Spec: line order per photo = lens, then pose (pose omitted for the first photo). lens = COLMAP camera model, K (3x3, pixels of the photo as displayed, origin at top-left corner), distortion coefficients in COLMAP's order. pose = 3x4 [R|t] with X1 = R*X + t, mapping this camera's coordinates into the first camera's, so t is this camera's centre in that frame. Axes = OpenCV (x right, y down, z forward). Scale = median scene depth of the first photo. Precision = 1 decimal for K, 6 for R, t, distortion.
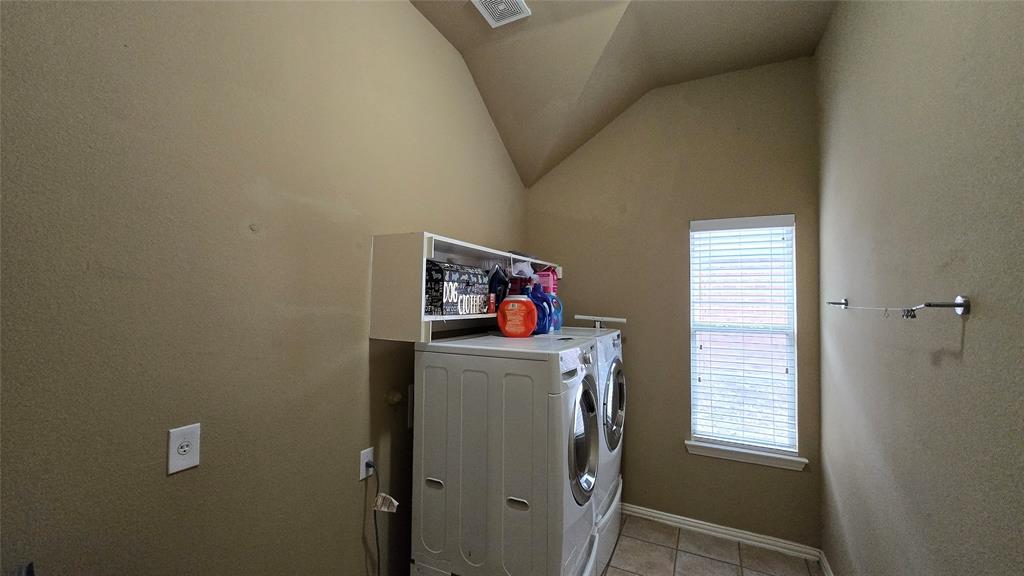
lens RADIAL K [[404.9, 0, 509.6], [0, 404.9, 282.6], [0, 0, 1]] dist [0.001581, -0.000164]
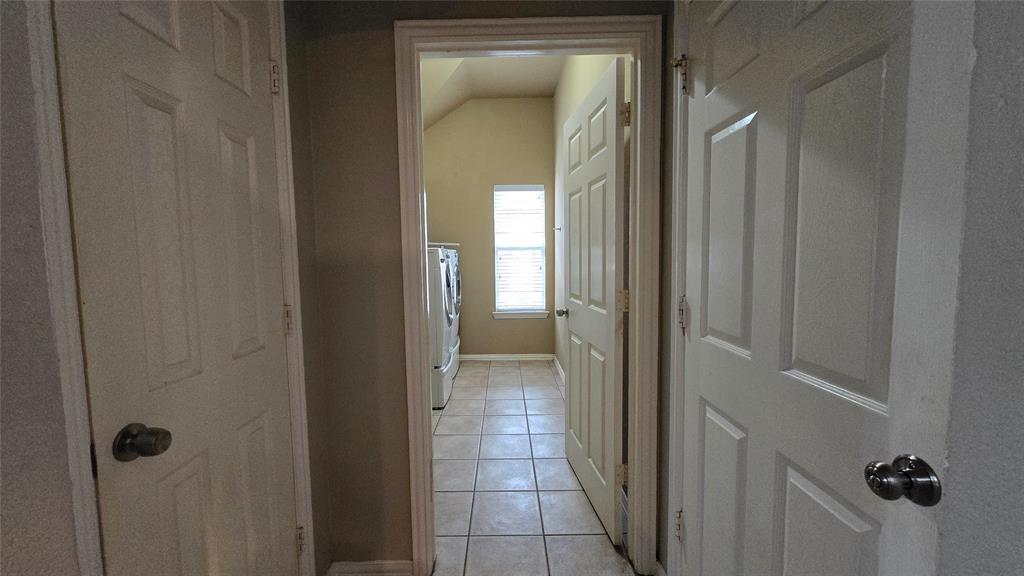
lens RADIAL K [[404.9, 0, 505.7], [0, 404.9, 288.7], [0, 0, 1]] dist [0.001581, -0.000164]
pose [[0.886897, -0.055119, 0.458668, -0.332624], [0.004757, 0.993894, 0.110241, 0.099832], [-0.461944, -0.095590, 0.881743, -0.596227]]
